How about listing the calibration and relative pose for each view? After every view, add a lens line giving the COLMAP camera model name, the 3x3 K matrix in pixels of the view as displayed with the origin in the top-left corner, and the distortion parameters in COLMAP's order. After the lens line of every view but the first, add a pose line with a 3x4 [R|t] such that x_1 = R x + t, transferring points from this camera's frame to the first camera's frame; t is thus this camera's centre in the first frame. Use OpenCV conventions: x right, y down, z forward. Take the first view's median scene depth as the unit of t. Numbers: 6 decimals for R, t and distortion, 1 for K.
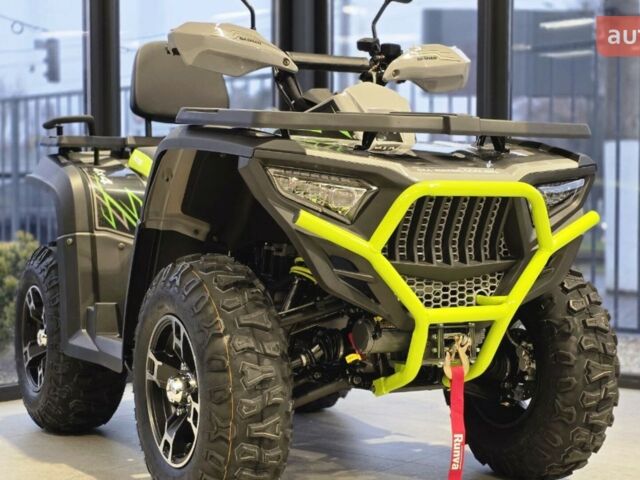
lens RADIAL K [[1175.7, 0, 320.0], [0, 1175.7, 240.0], [0, 0, 1]] dist [0.115512, -0.261574]
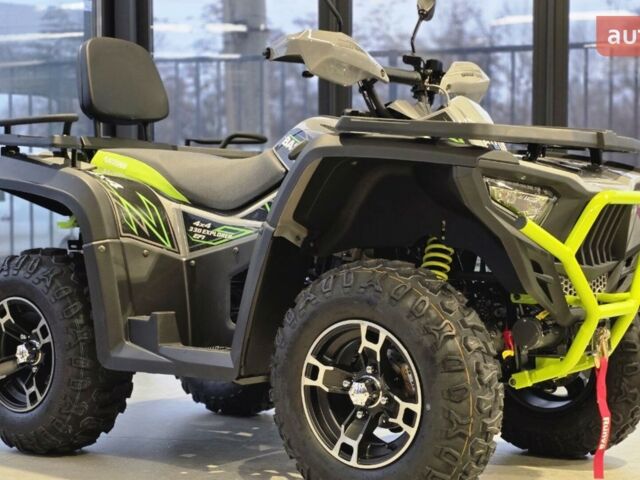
lens RADIAL K [[1175.7, 0, 320.0], [0, 1175.7, 240.0], [0, 0, 1]] dist [0.115512, -0.261574]
pose [[0.912897, -0.008744, 0.408097, -0.548228], [0.009423, 0.999956, 0.000347, -0.005711], [-0.408082, 0.003528, 0.912939, 0.081605]]
